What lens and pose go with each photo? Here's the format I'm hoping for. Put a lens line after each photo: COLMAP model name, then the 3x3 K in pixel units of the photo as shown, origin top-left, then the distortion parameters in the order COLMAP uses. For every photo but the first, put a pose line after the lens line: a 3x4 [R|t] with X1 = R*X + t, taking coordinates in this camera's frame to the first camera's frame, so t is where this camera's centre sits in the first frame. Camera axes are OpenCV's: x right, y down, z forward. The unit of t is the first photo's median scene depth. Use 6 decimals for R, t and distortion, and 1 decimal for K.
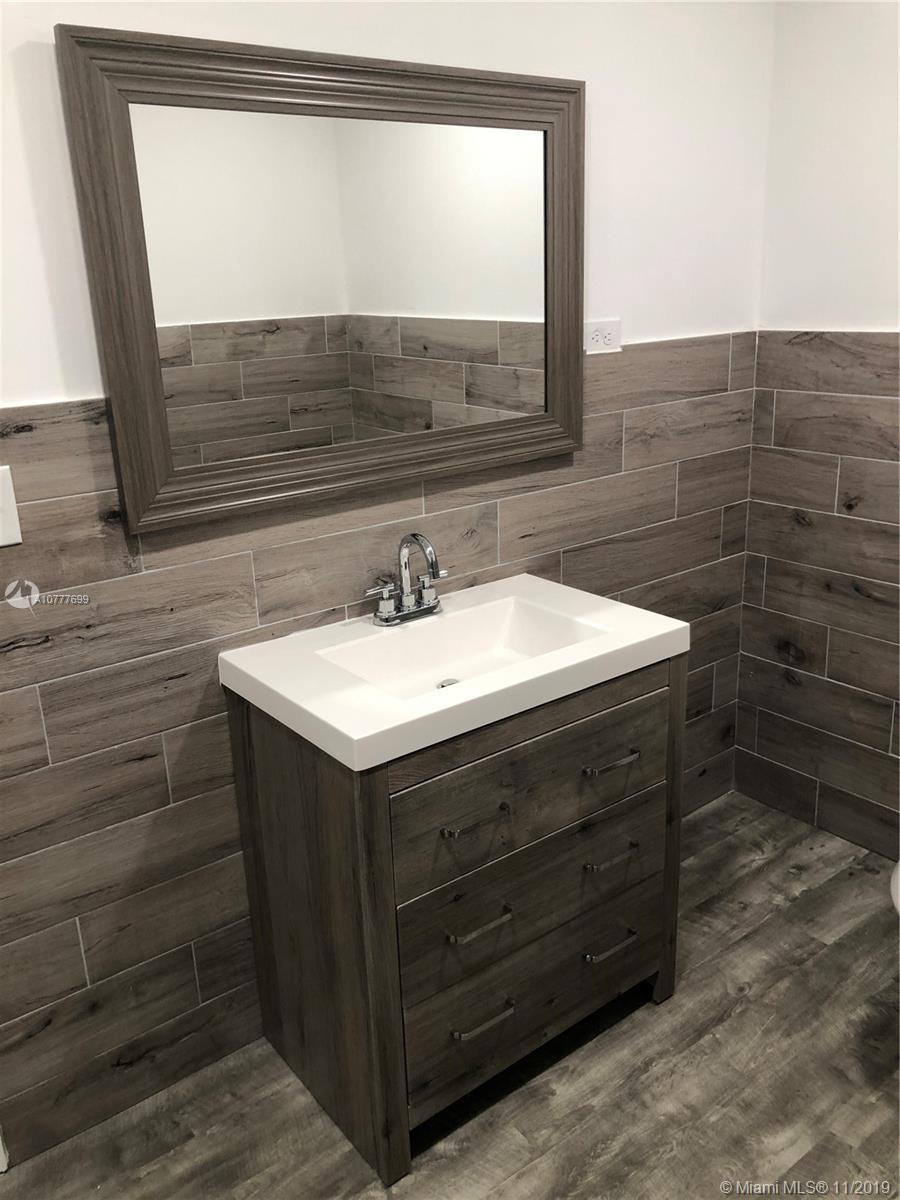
lens RADIAL K [[979.0, 0, 445.7], [0, 979.0, 596.0], [0, 0, 1]] dist [0.068824, -0.073069]
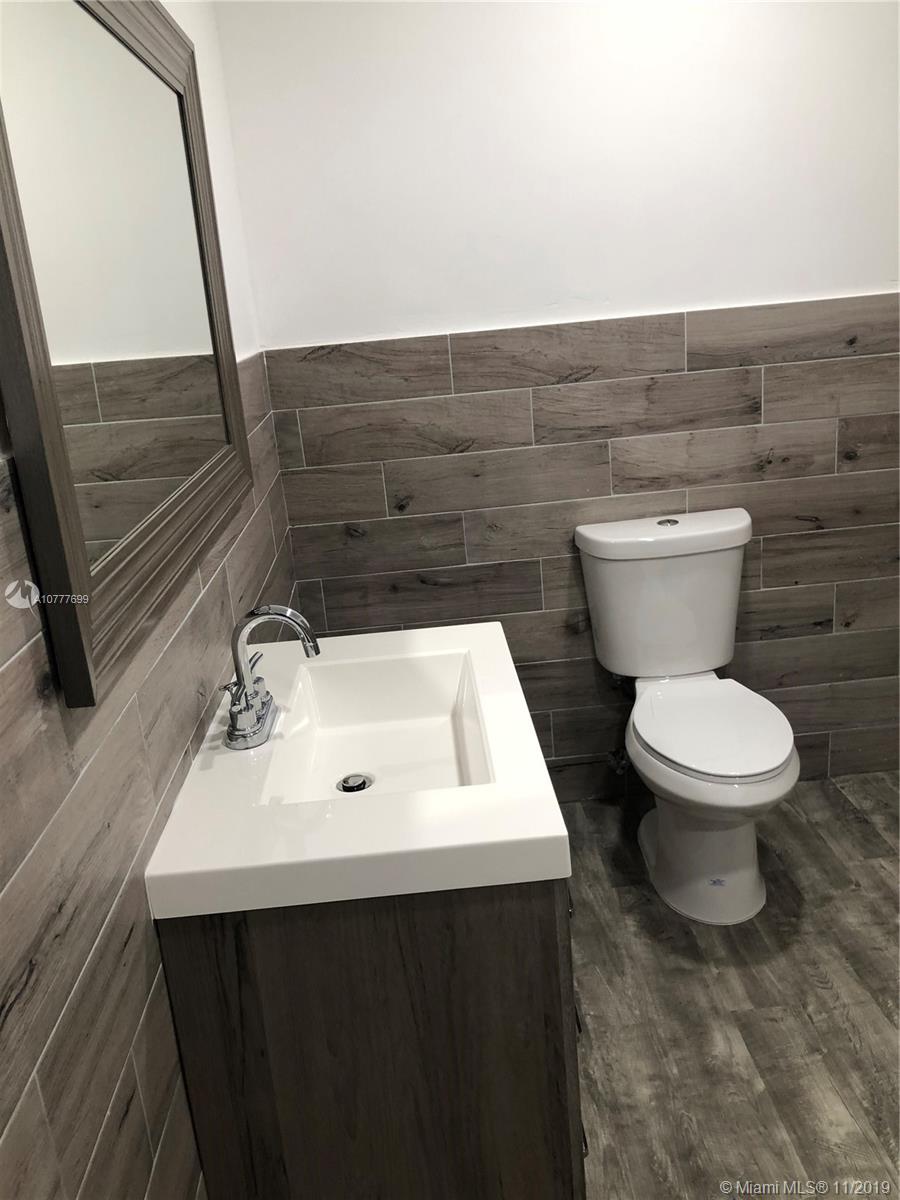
lens RADIAL K [[979.0, 0, 448.3], [0, 979.0, 606.7], [0, 0, 1]] dist [0.068824, -0.073069]
pose [[0.570117, -0.257612, 0.780130, -0.408095], [0.312058, 0.946304, 0.084434, -0.063812], [-0.759991, 0.195309, 0.619894, 0.344917]]
